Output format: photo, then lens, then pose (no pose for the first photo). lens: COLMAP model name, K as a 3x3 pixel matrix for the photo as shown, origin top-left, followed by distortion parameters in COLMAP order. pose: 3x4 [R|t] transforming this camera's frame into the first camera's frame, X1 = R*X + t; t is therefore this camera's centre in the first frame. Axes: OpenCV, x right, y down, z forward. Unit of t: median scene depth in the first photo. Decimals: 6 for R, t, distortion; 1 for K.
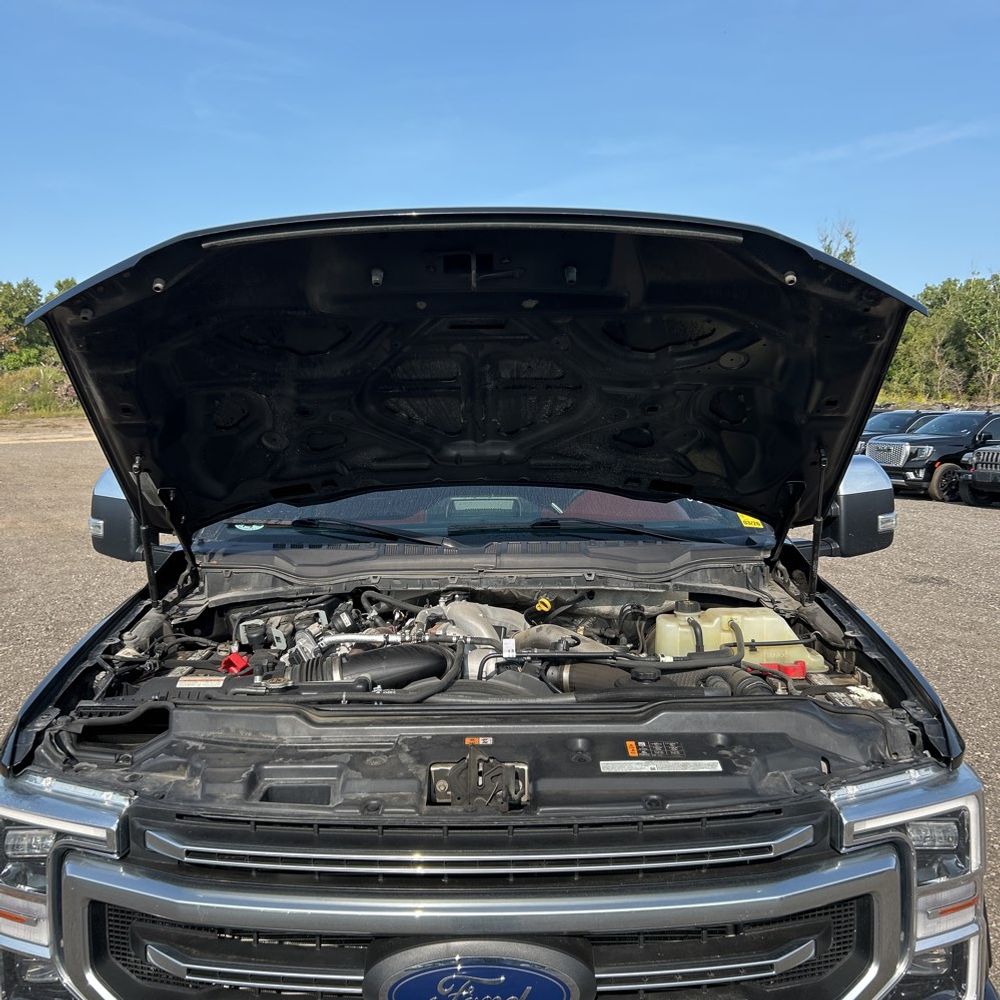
lens RADIAL K [[1012.8, 0, 500.0], [0, 1012.8, 500.0], [0, 0, 1]] dist [0.014609, 0.002196]
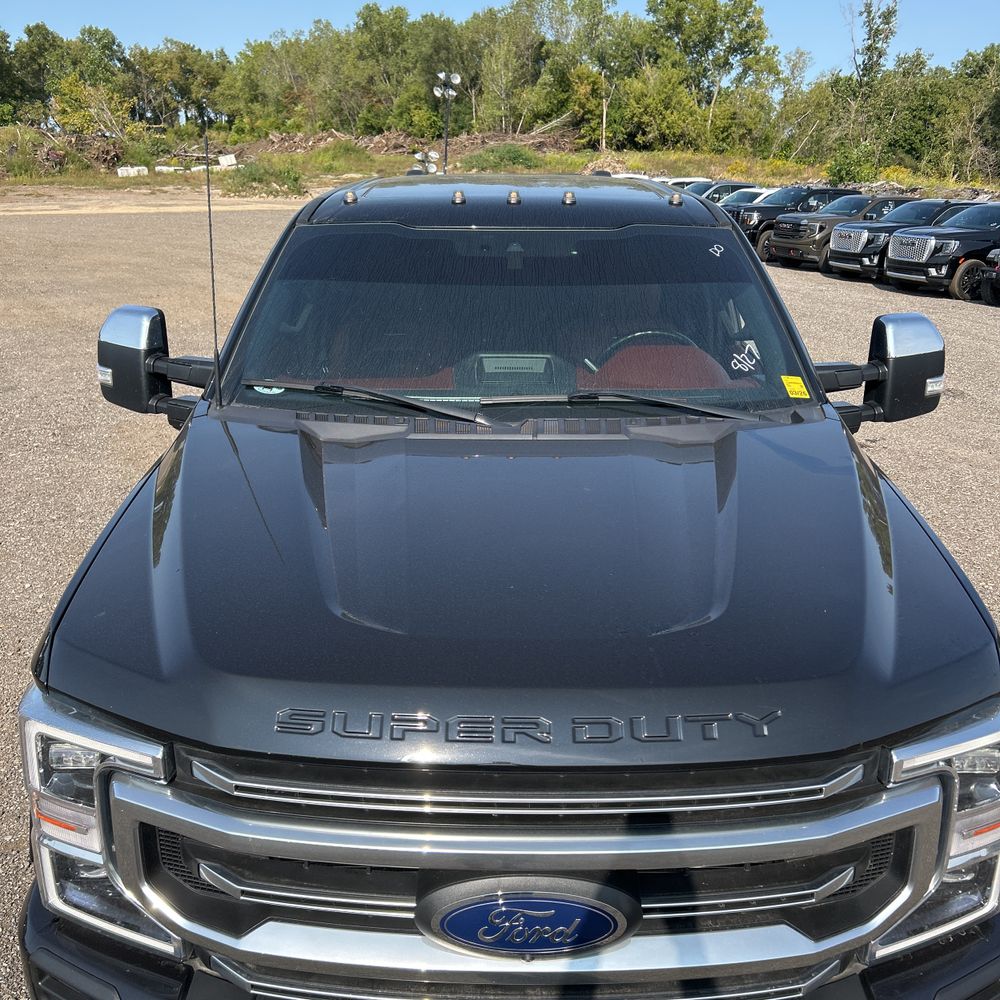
lens RADIAL K [[1000.7, 0, 499.3], [0, 1000.7, 481.2], [0, 0, 1]] dist [0.012802, 0.009795]
pose [[0.999827, 0.015730, 0.009925, -0.059768], [-0.017567, 0.973950, 0.226081, -0.157825], [-0.006110, -0.226216, 0.974058, 0.100995]]
